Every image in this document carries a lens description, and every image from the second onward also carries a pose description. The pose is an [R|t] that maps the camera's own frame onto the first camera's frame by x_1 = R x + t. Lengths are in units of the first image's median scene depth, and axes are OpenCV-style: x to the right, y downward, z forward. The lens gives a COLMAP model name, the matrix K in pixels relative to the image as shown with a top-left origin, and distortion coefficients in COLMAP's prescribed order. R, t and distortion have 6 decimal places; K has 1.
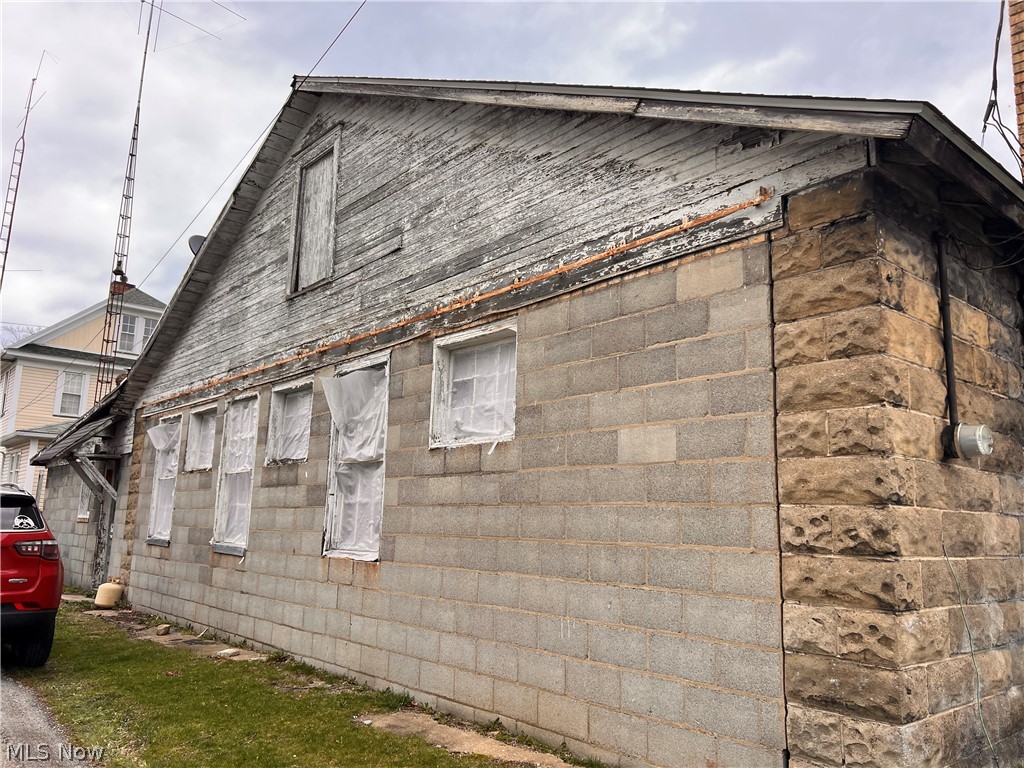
lens RADIAL K [[766.0, 0, 523.2], [0, 766.0, 391.4], [0, 0, 1]] dist [0.041103, -0.058296]
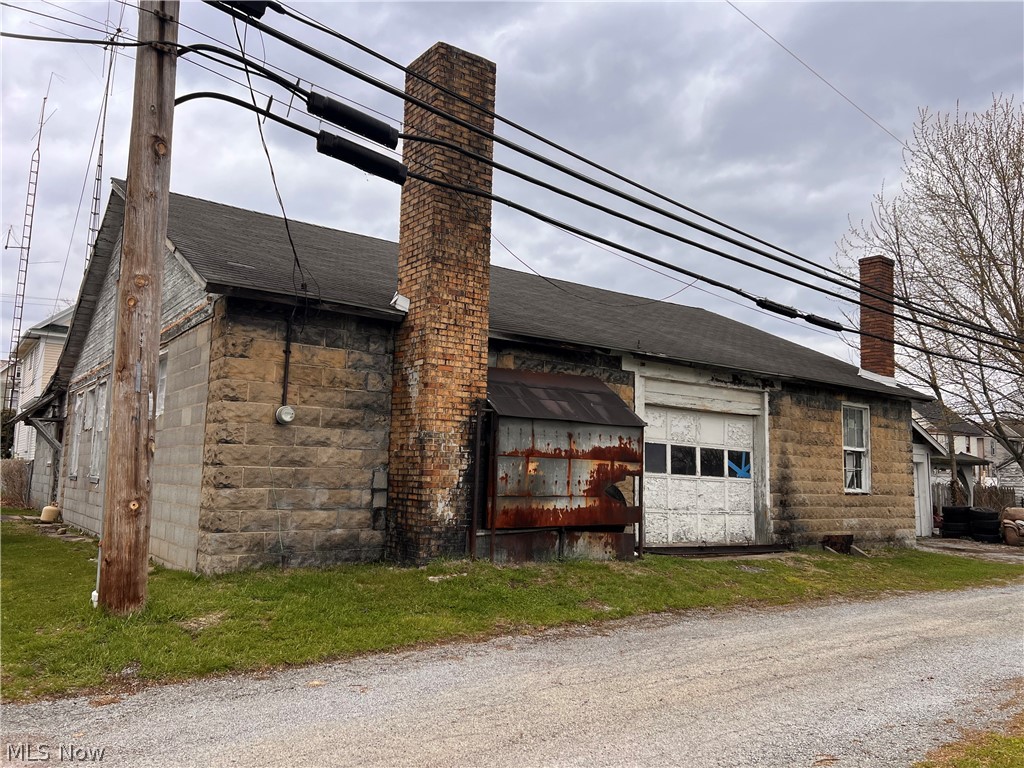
lens RADIAL K [[771.4, 0, 512.0], [0, 771.4, 384.0], [0, 0, 1]] dist [0.060997, -0.074127]
pose [[0.995477, -0.014211, -0.093938, 0.484408], [0.019086, 0.998506, 0.051199, -0.042558], [0.093070, -0.052761, 0.994261, -0.384821]]
